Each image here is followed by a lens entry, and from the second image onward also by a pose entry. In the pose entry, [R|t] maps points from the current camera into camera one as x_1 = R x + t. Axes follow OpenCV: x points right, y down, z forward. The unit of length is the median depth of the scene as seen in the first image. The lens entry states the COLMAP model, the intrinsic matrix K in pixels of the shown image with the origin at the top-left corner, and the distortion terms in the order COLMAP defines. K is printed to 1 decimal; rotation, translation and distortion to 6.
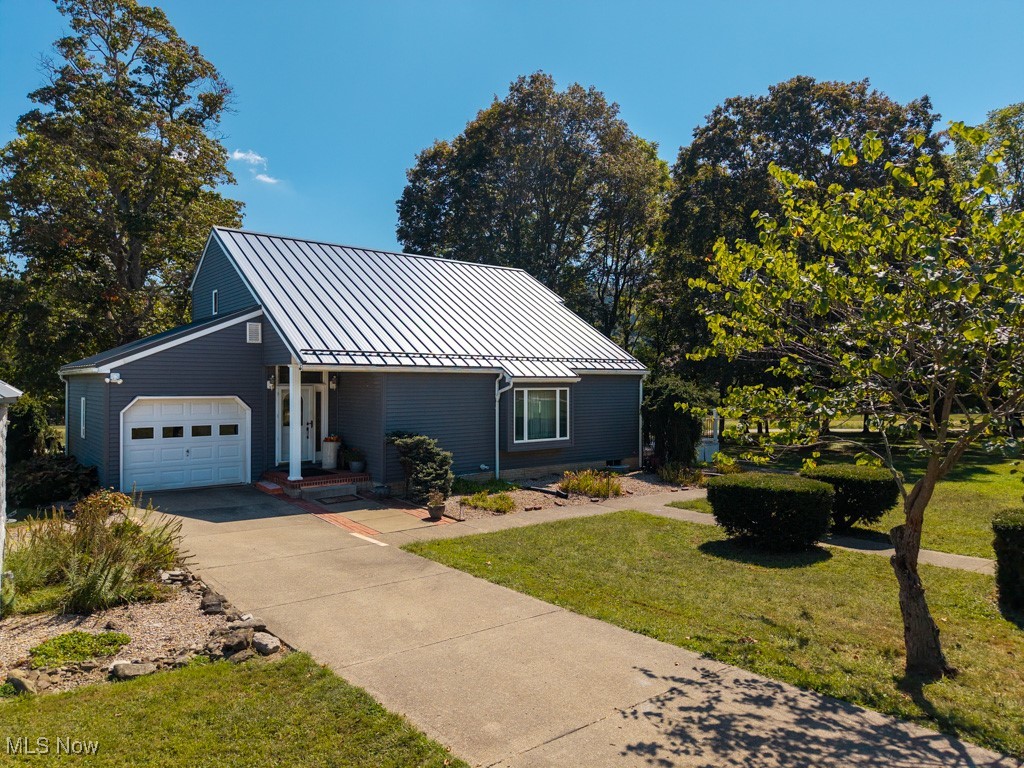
lens RADIAL K [[680.7, 0, 513.0], [0, 680.7, 385.2], [0, 0, 1]] dist [0.001885, 0.002009]
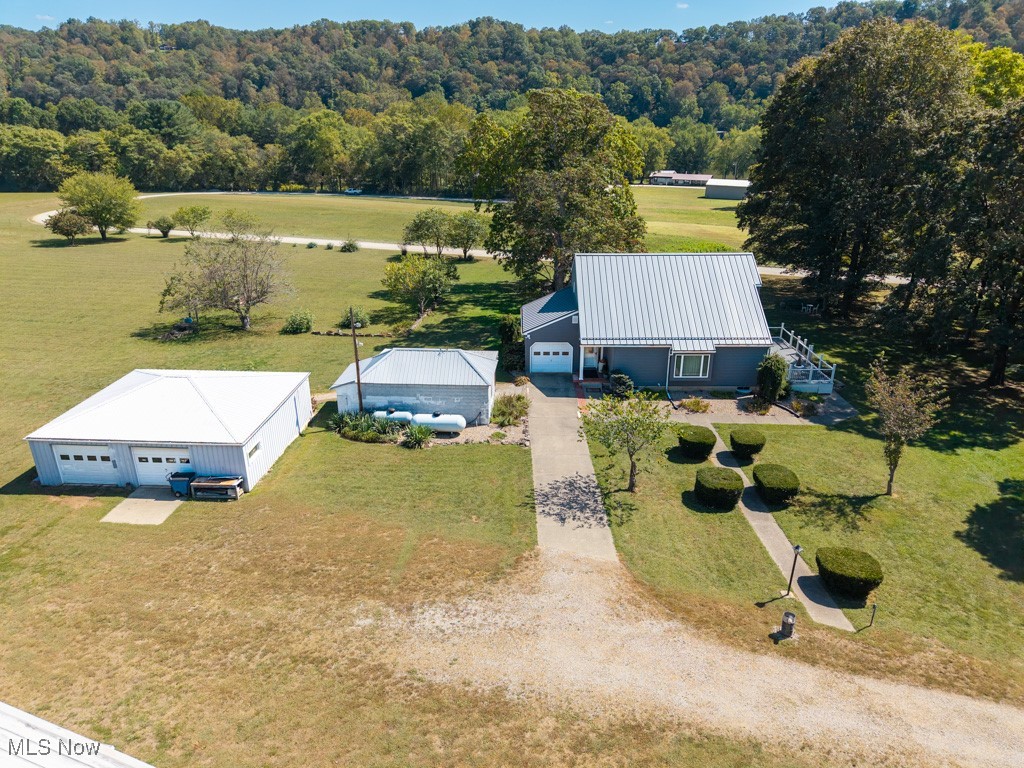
lens RADIAL K [[680.7, 0, 511.2], [0, 680.7, 379.2], [0, 0, 1]] dist [0.001885, 0.002009]
pose [[0.767898, 0.241583, -0.593271, 1.498552], [-0.006728, 0.929148, 0.369646, -1.196550], [0.640537, -0.279859, 0.715116, -1.582619]]
